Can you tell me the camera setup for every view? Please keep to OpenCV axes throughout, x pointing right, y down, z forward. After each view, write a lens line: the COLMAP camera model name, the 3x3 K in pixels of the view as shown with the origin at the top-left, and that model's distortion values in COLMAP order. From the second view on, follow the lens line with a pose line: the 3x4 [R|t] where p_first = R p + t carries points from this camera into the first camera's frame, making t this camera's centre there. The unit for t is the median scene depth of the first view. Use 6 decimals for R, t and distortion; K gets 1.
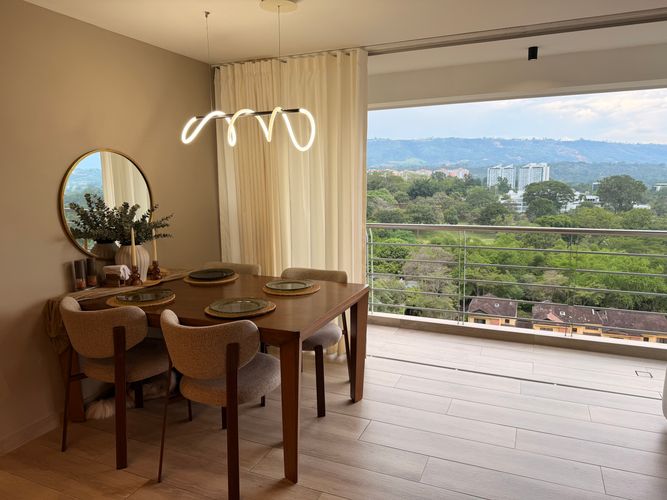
lens RADIAL K [[465.9, 0, 333.5], [0, 465.9, 250.0], [0, 0, 1]] dist [0.010248, 0.001813]
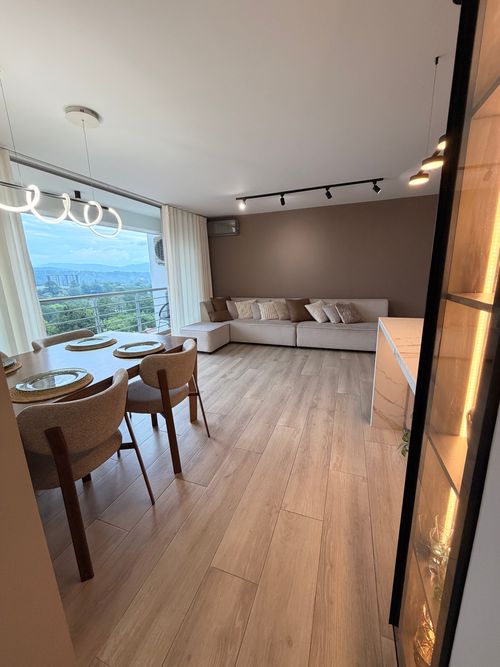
lens RADIAL K [[265.2, 0, 249.4], [0, 265.2, 331.4], [0, 0, 1]] dist [0.000570, -0.000301]
pose [[-0.039743, -0.209483, 0.977004, -0.800338], [0.169745, 0.962149, 0.213203, -0.034849], [-0.984686, 0.174315, -0.002680, 0.544168]]
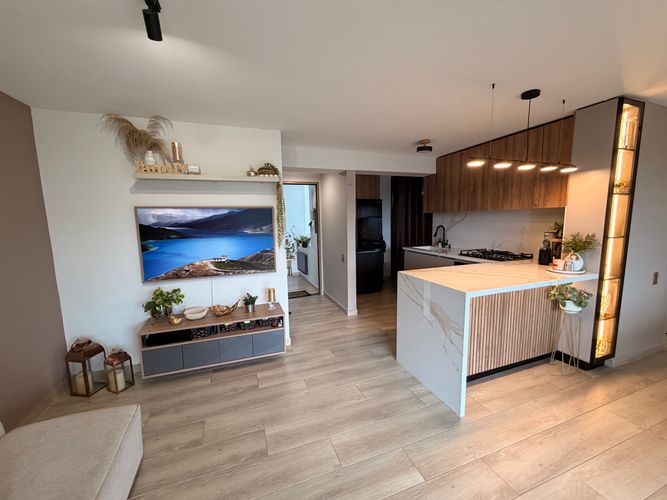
lens RADIAL K [[265.2, 0, 332.8], [0, 265.2, 250.9], [0, 0, 1]] dist [0.000570, -0.000301]
pose [[-0.738825, 0.106718, -0.665394, 0.488771], [-0.068245, 0.970457, 0.231421, -0.078168], [0.670433, 0.216390, -0.709715, 0.408266]]
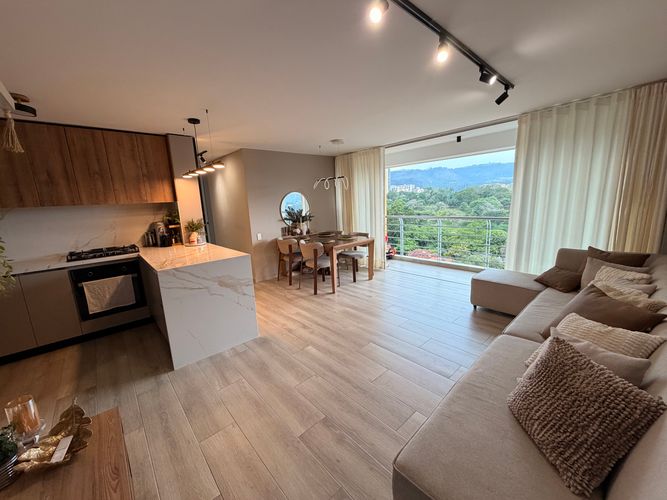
lens RADIAL K [[265.2, 0, 332.8], [0, 265.2, 250.9], [0, 0, 1]] dist [0.000570, -0.000301]
pose [[0.900695, 0.051195, -0.431426, 0.522428], [-0.025520, 0.997553, 0.065096, 0.055072], [0.433703, -0.047621, 0.899797, -0.498113]]
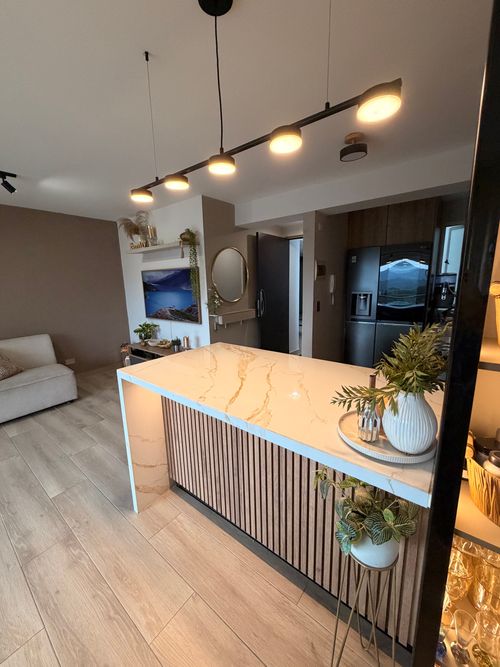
lens RADIAL K [[265.2, 0, 249.4], [0, 265.2, 331.4], [0, 0, 1]] dist [0.000570, -0.000301]
pose [[-0.961538, -0.015613, 0.274227, -0.508816], [0.074319, 0.946355, 0.314466, -0.073295], [-0.264426, 0.322751, -0.908796, 0.569600]]
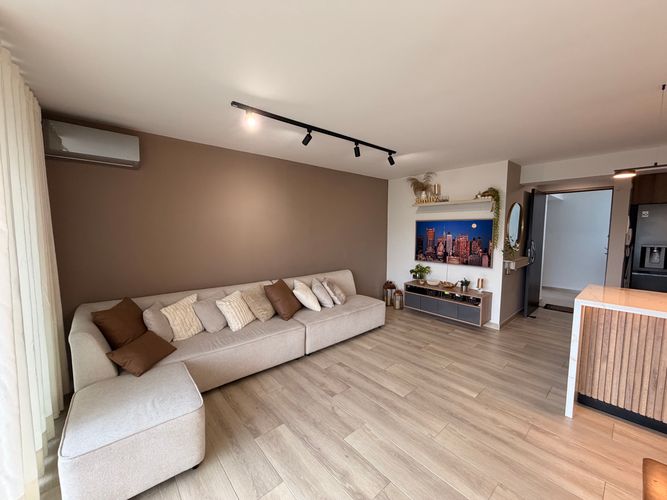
lens RADIAL K [[265.2, 0, 332.8], [0, 265.2, 250.9], [0, 0, 1]] dist [0.000570, -0.000301]
pose [[-0.893719, -0.028040, 0.447749, 0.116409], [0.072193, 0.976049, 0.205224, -0.163183], [-0.442780, 0.215737, -0.870290, 1.024942]]
